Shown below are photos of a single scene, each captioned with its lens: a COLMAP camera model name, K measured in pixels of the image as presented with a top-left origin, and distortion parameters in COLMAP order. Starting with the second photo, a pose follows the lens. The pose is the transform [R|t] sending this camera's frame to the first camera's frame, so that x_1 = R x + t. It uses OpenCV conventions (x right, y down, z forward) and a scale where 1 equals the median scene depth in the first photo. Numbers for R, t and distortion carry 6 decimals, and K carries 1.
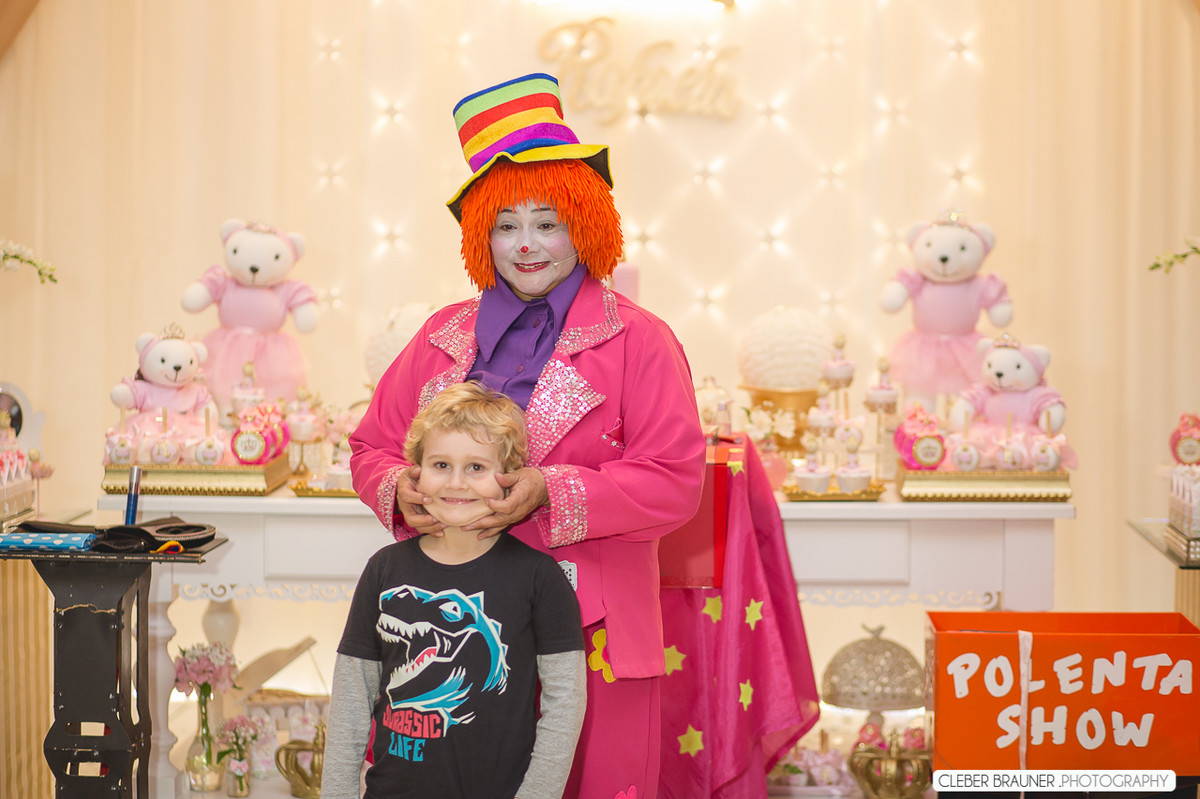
lens RADIAL K [[3452.1, 0, 603.8], [0, 3452.1, 393.3], [0, 0, 1]] dist [0.122797, 0.000000]
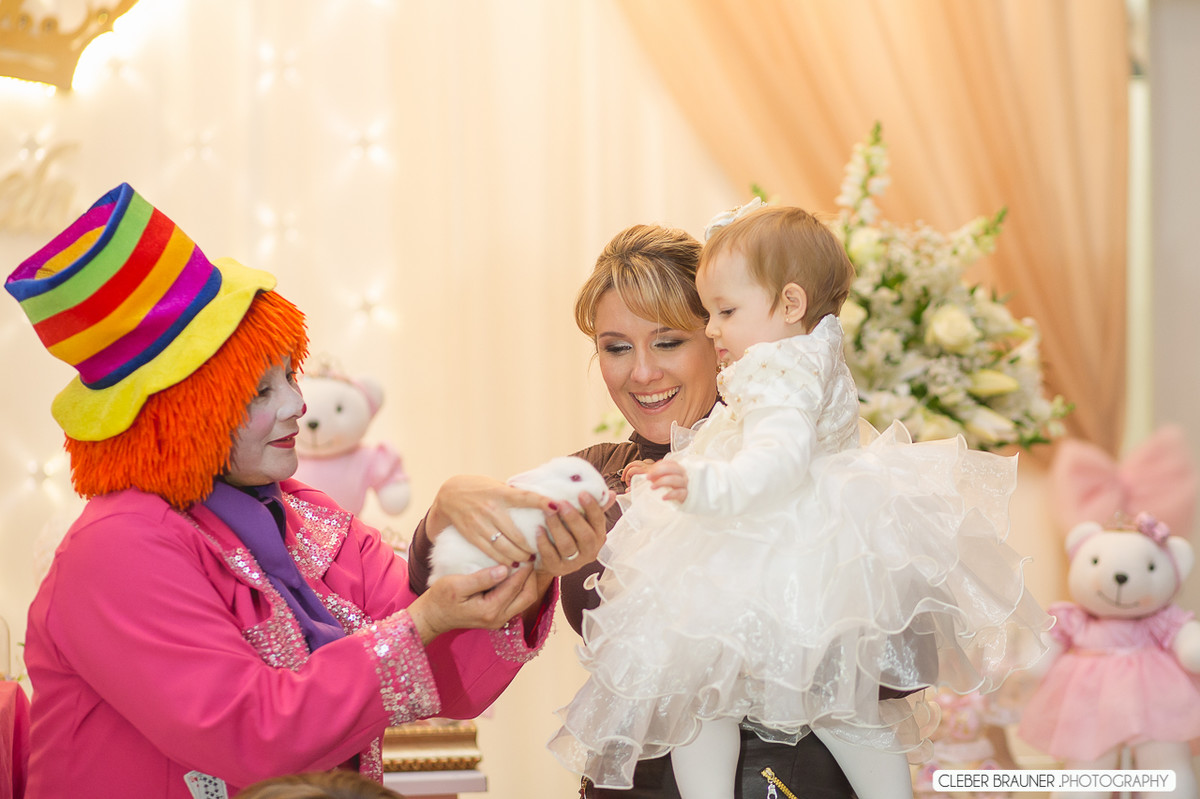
lens RADIAL K [[3452.1, 0, 603.5], [0, 3452.1, 396.6], [0, 0, 1]] dist [0.122797, 0.000000]
pose [[0.991063, -0.016660, 0.132351, 0.063967], [0.021428, 0.999169, -0.034679, -0.018494], [-0.131663, 0.037205, 0.990596, 0.278466]]
